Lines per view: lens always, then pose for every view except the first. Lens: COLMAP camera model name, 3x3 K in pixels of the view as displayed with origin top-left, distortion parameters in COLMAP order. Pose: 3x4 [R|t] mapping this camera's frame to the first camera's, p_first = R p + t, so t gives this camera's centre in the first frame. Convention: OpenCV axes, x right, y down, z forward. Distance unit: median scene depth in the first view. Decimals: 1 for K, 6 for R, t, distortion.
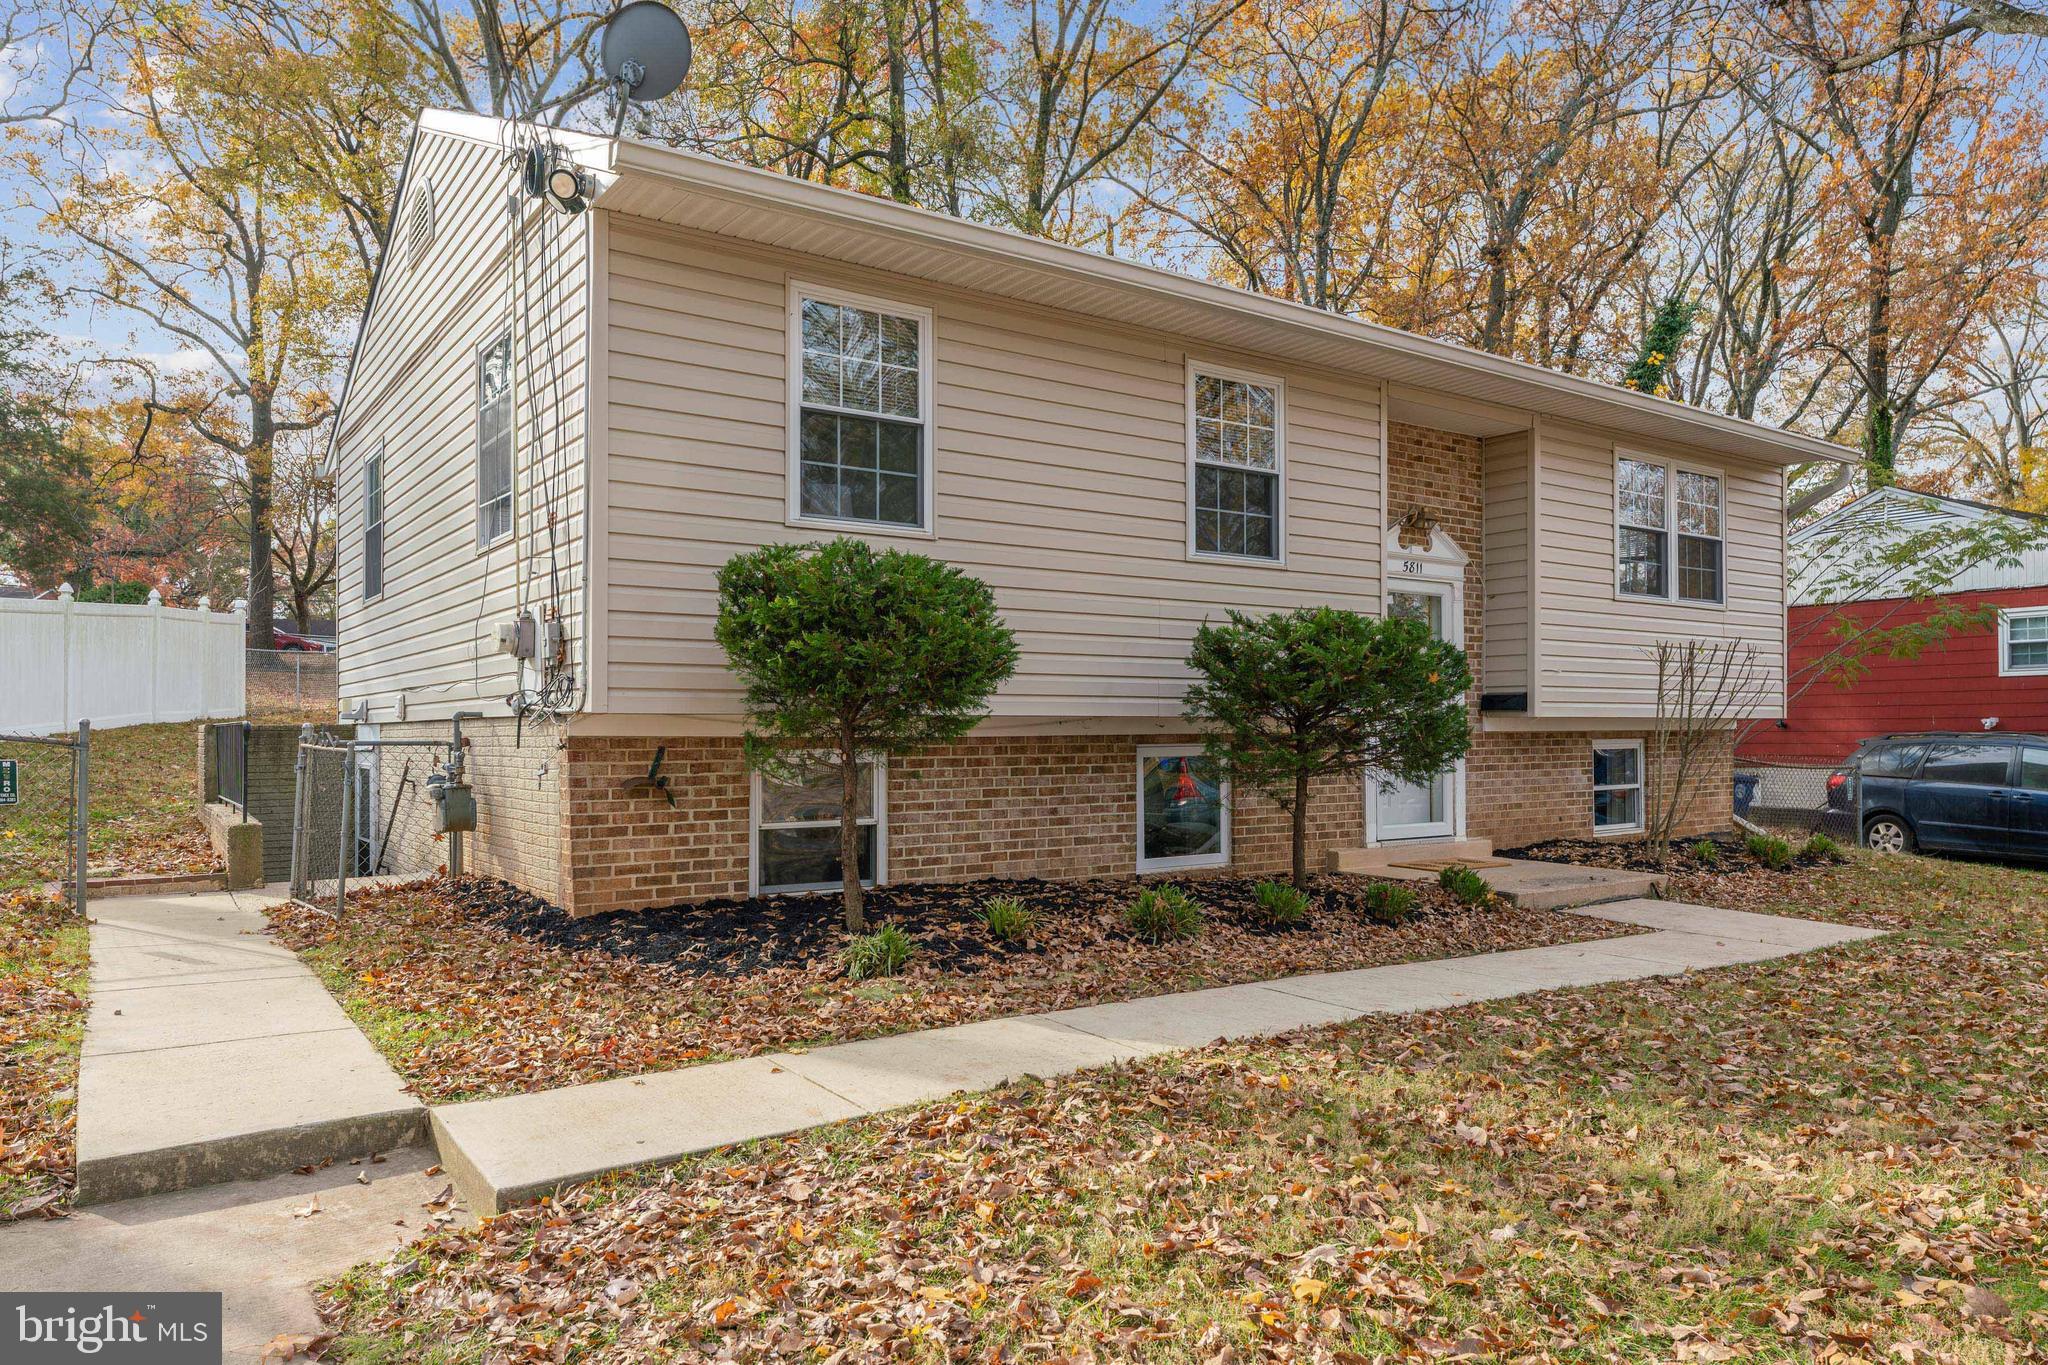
lens RADIAL K [[1356.3, 0, 1024.7], [0, 1356.3, 699.0], [0, 0, 1]] dist [-0.002805, 0.001502]
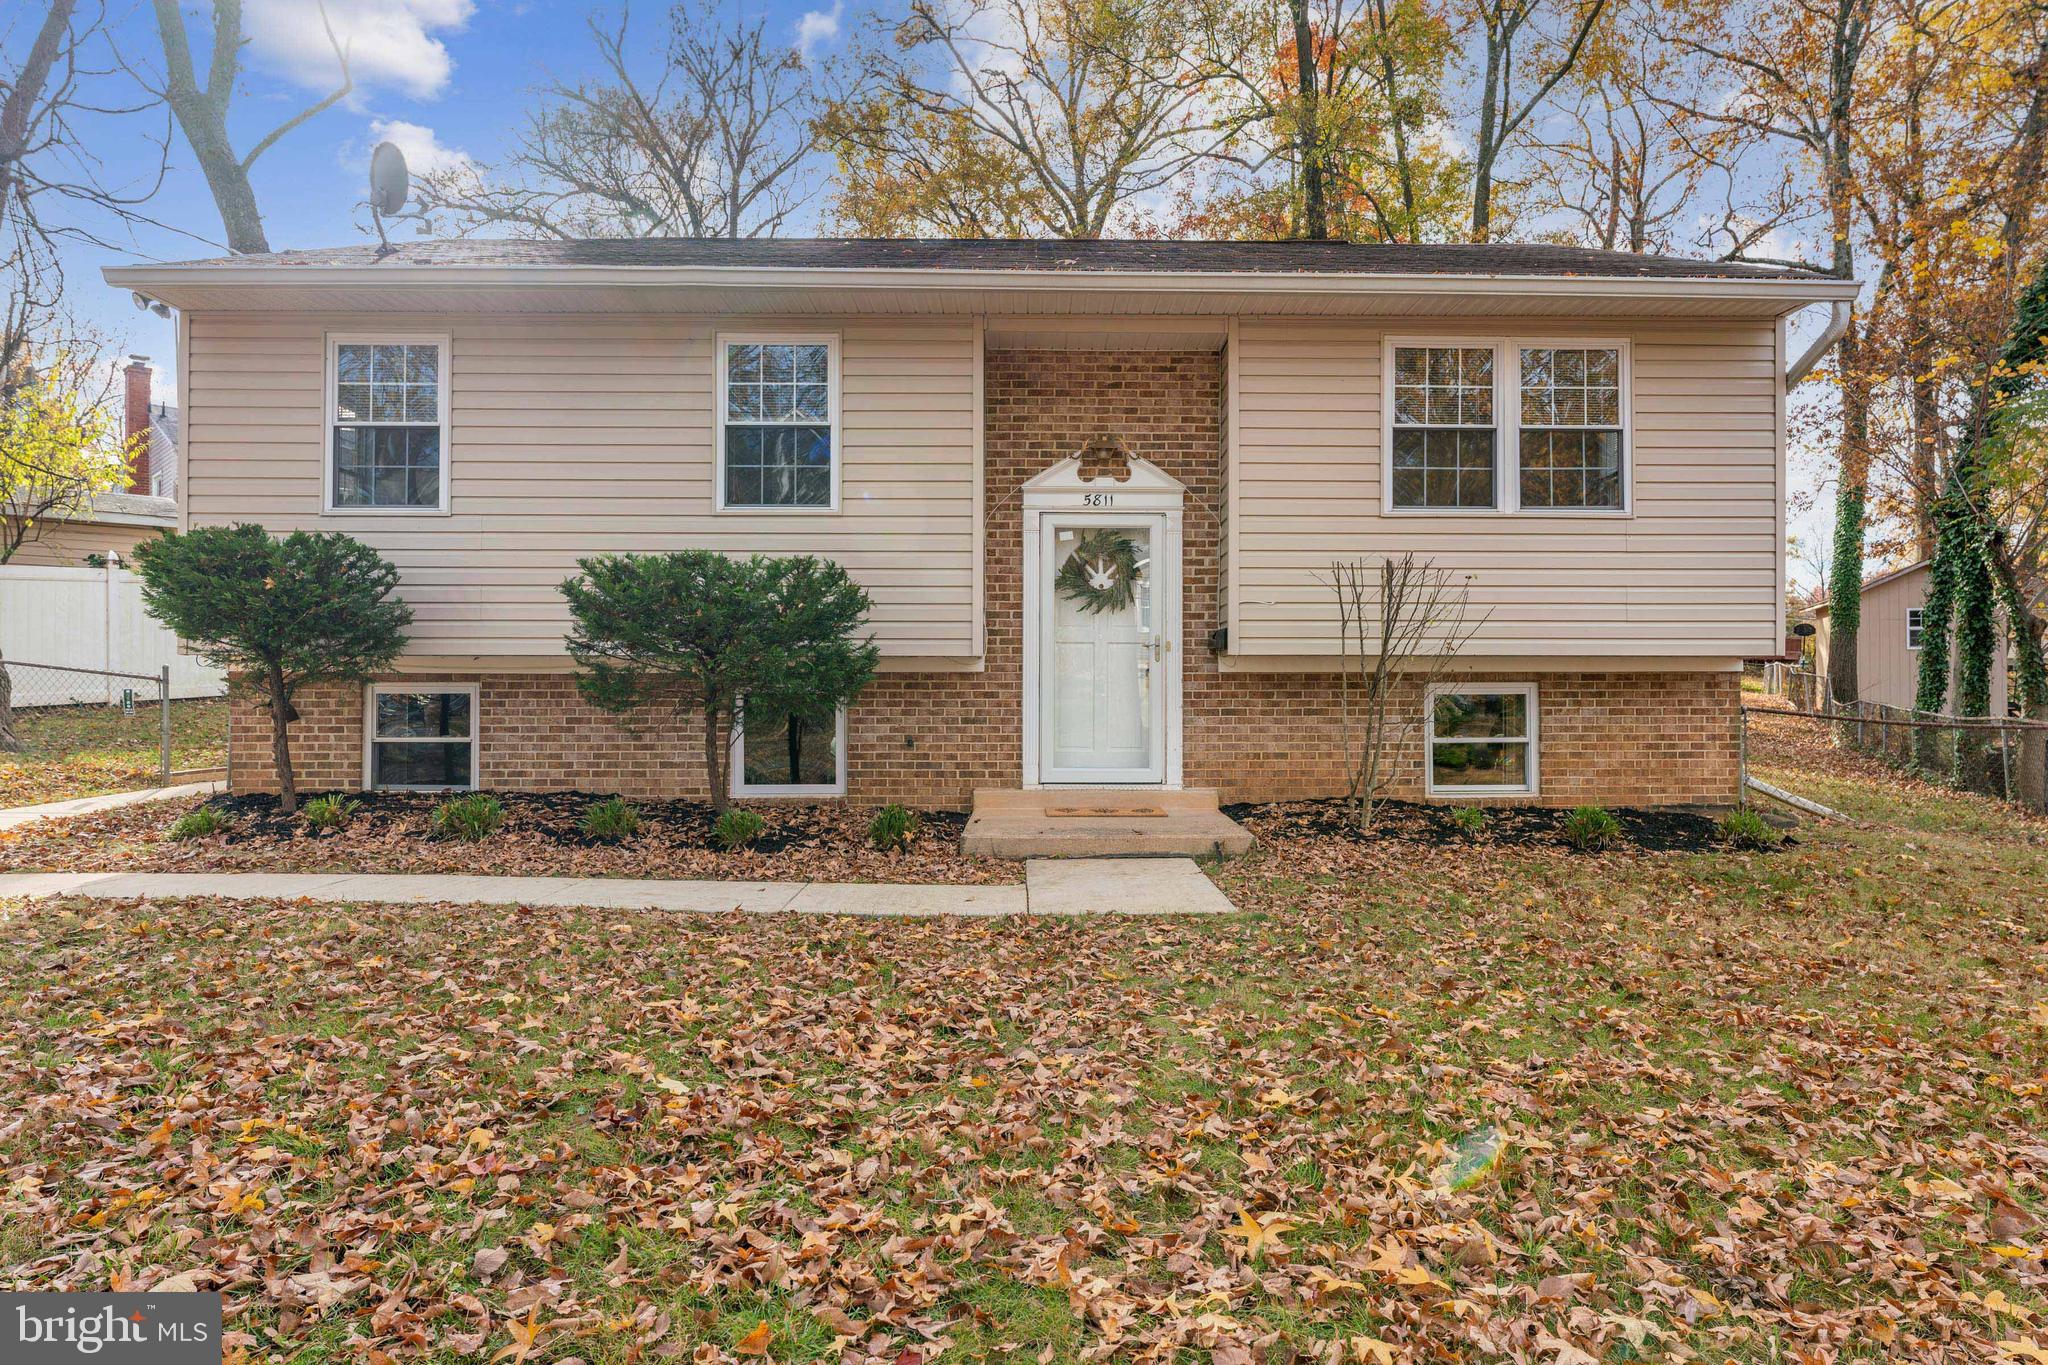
lens RADIAL K [[937.7, 0, 1022.1], [0, 937.7, 642.3], [0, 0, 1]] dist [-0.017136, 0.000023]
pose [[0.826750, -0.014074, -0.562394, 0.602375], [0.010521, 0.999899, -0.009556, 0.008637], [0.562471, 0.001984, 0.826814, 0.414475]]
